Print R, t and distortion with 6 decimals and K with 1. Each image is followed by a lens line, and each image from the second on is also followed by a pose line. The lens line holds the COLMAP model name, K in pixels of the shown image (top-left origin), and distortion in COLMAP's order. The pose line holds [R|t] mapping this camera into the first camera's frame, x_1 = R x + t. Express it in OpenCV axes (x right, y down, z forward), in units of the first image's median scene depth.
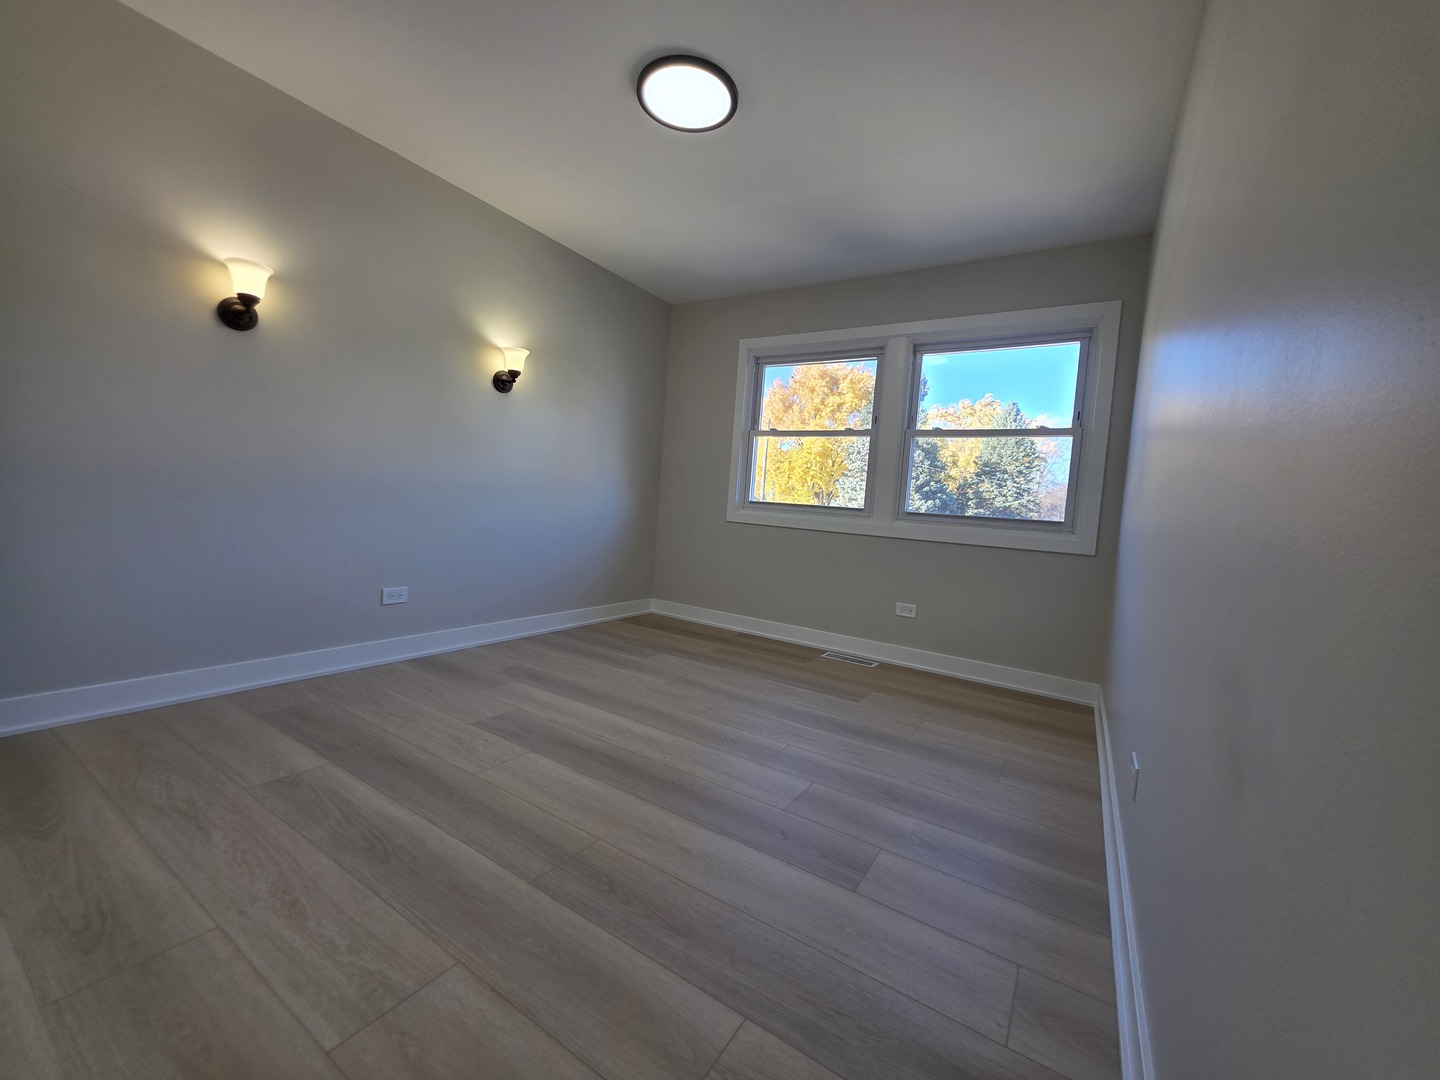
lens RADIAL K [[574.7, 0, 720.2], [0, 574.7, 539.1], [0, 0, 1]] dist [0.000965, -0.000044]
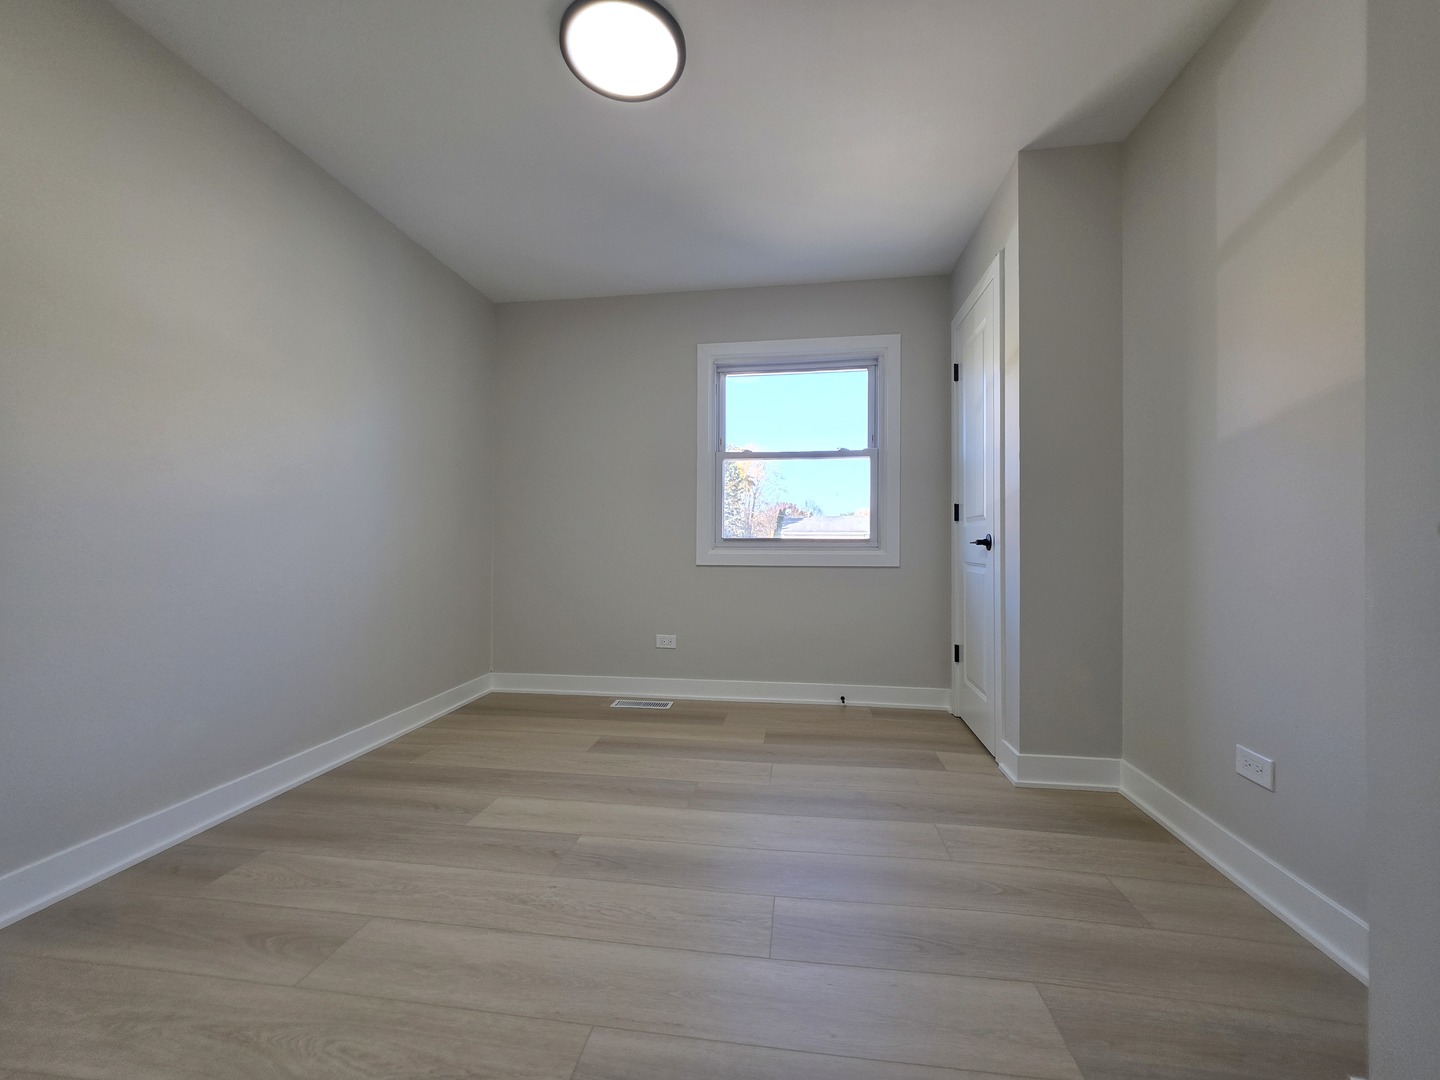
lens RADIAL K [[626.3, 0, 727.5], [0, 626.3, 540.0], [0, 0, 1]] dist [-0.041230, -0.000348]
pose [[0.911166, -0.069641, 0.406111, -0.152539], [0.091014, 0.995285, -0.033527, -0.017281], [-0.401861, 0.067510, 0.913209, 0.097903]]
